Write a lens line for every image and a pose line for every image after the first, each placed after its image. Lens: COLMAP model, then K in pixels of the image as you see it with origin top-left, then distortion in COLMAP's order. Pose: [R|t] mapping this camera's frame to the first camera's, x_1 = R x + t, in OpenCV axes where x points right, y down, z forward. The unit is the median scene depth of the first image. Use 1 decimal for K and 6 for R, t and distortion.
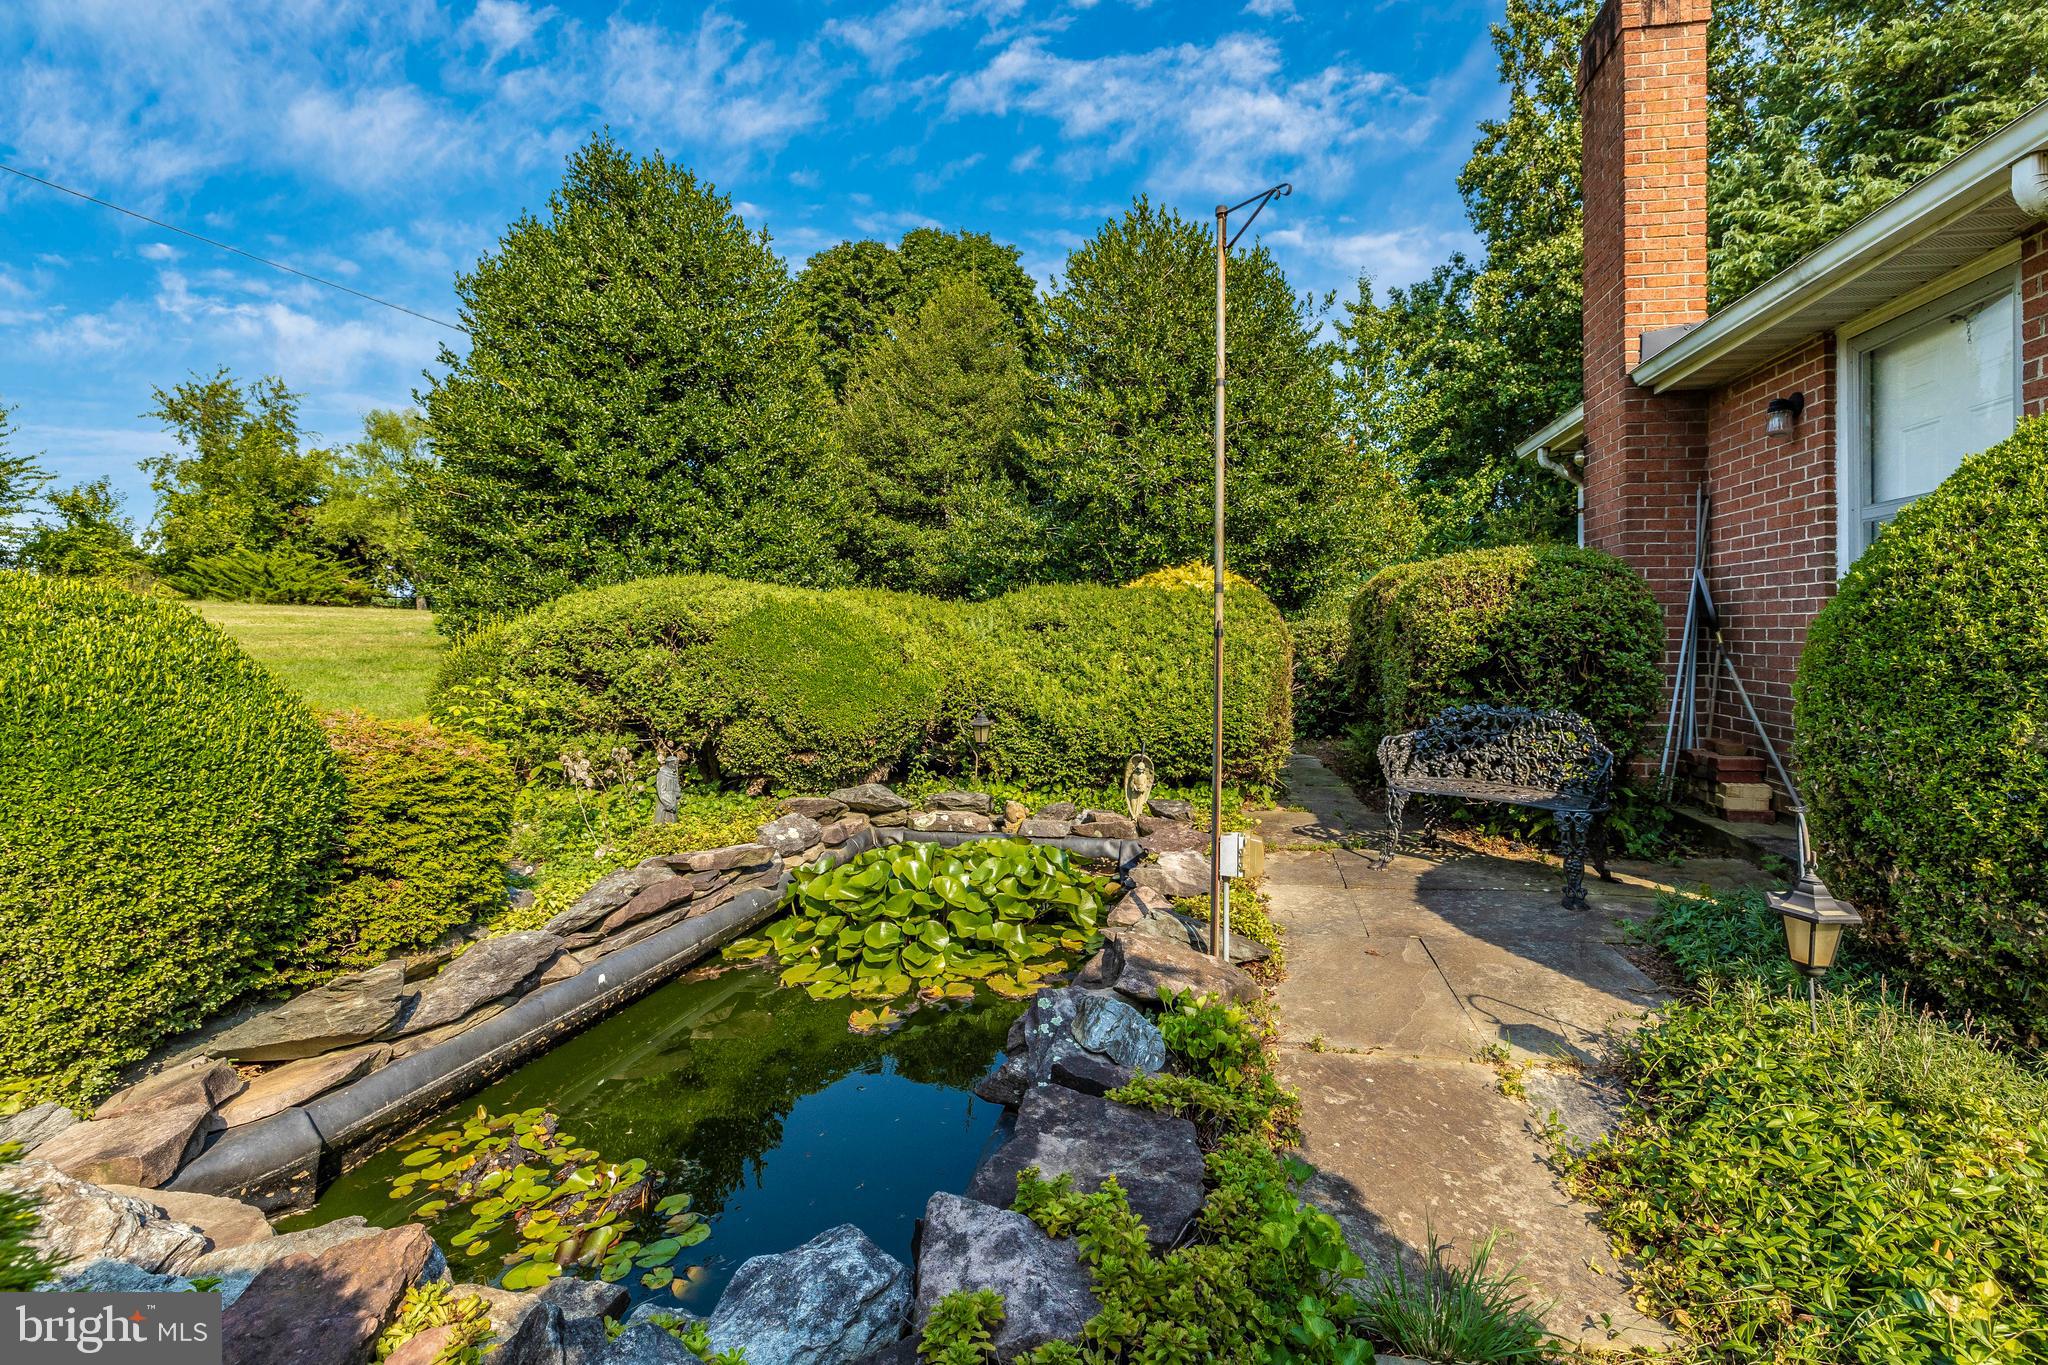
lens RADIAL K [[885.3, 0, 1106.2], [0, 885.3, 629.3], [0, 0, 1]] dist [0.001159, 0.000048]
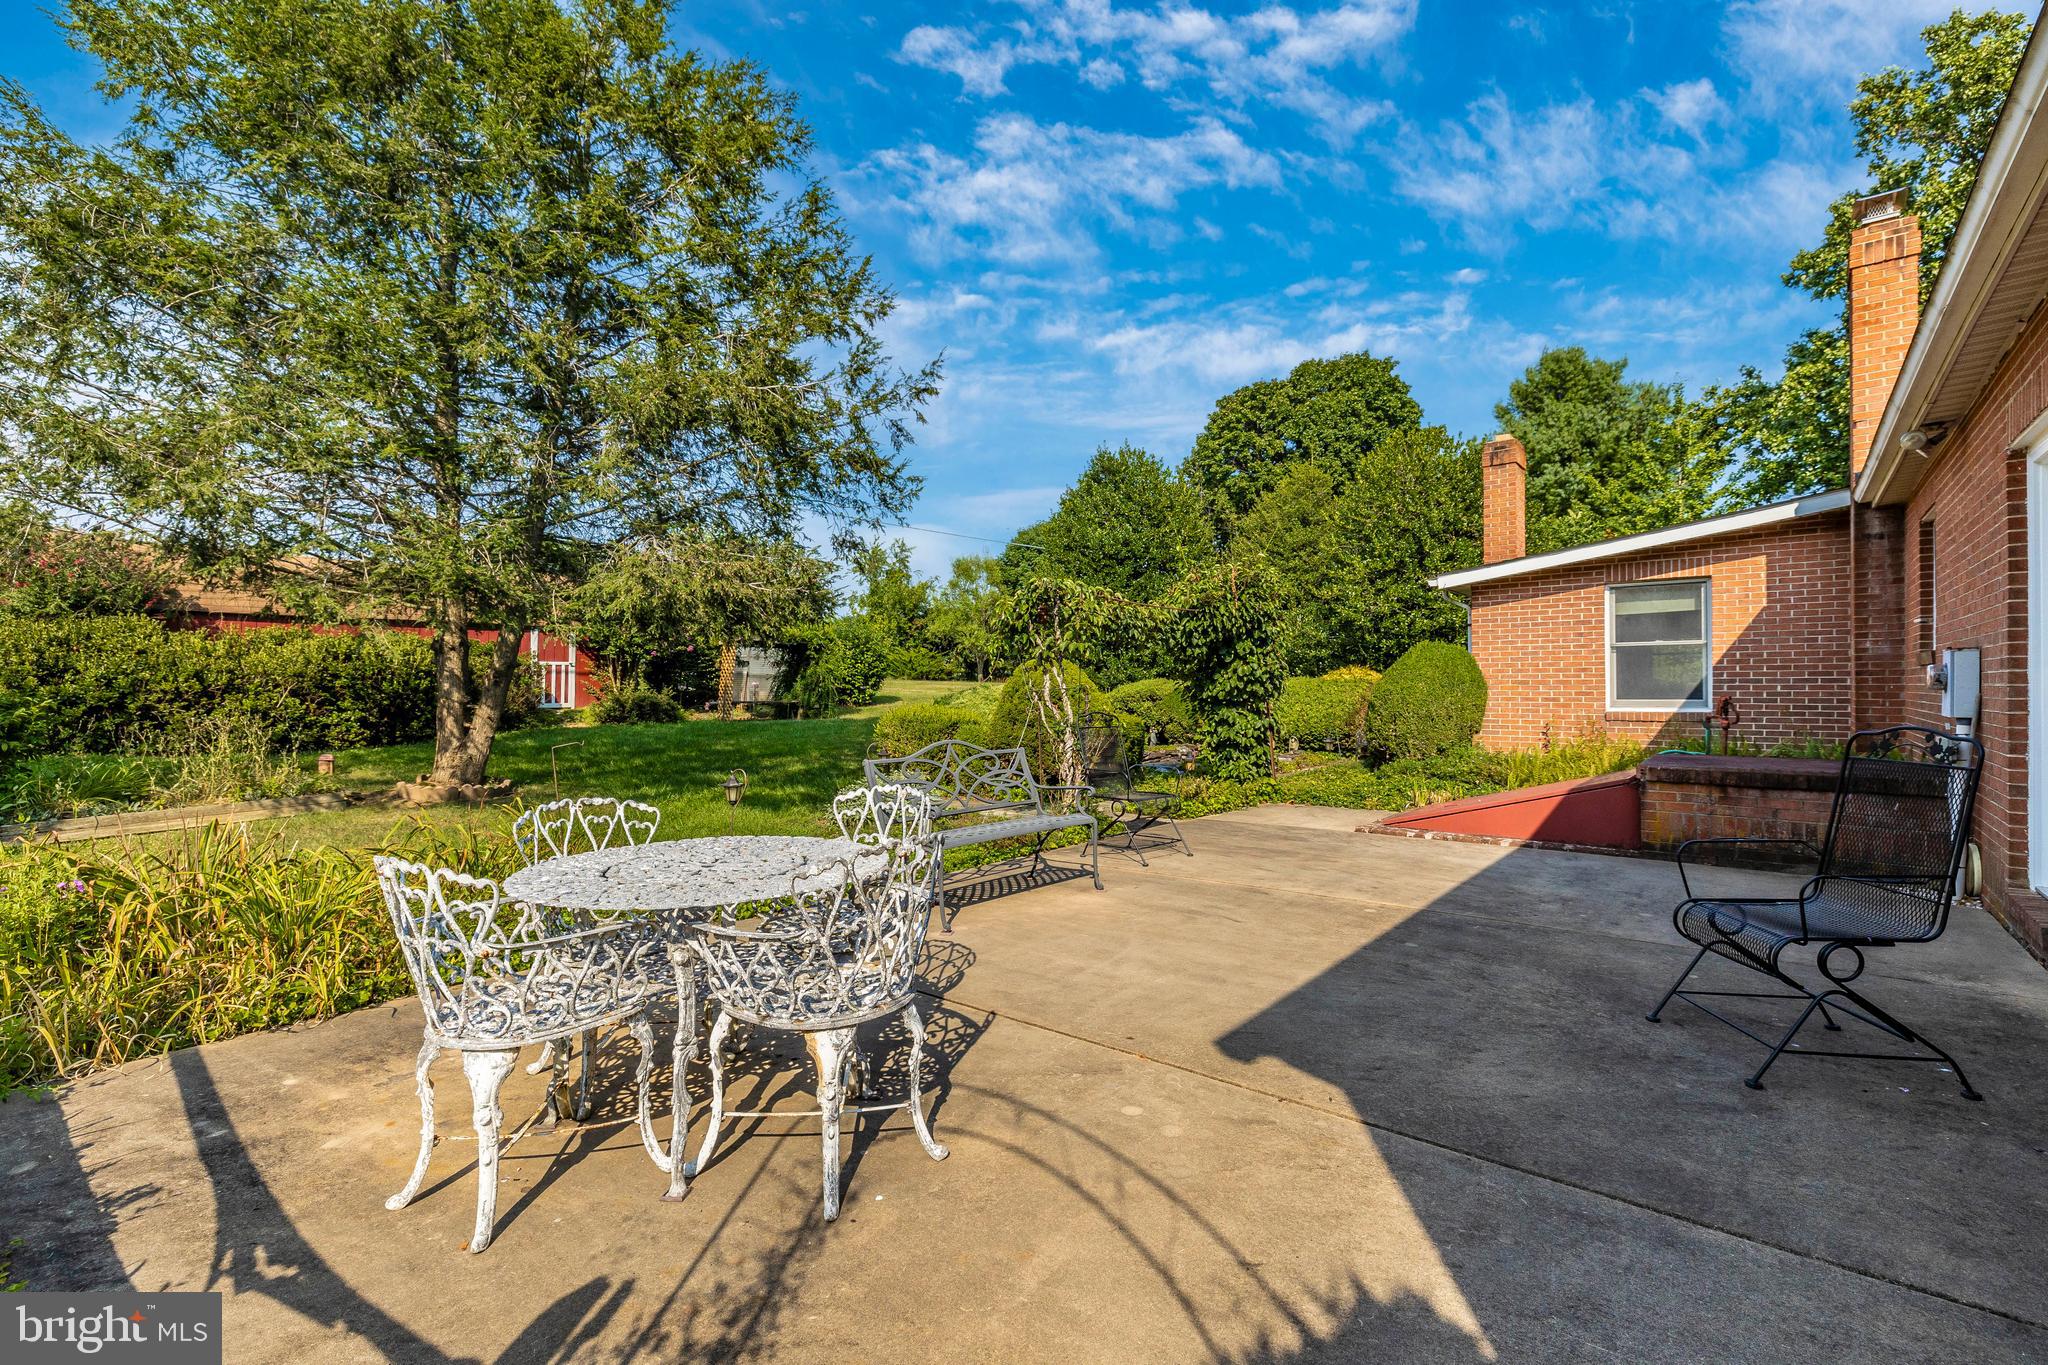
lens RADIAL K [[885.3, 0, 1024.9], [0, 885.3, 687.8], [0, 0, 1]] dist [0.001159, 0.000048]
pose [[0.850648, -0.009314, -0.525653, 0.124869], [0.007997, 0.999957, -0.004776, -0.002852], [0.525674, -0.000141, 0.850686, -0.304479]]
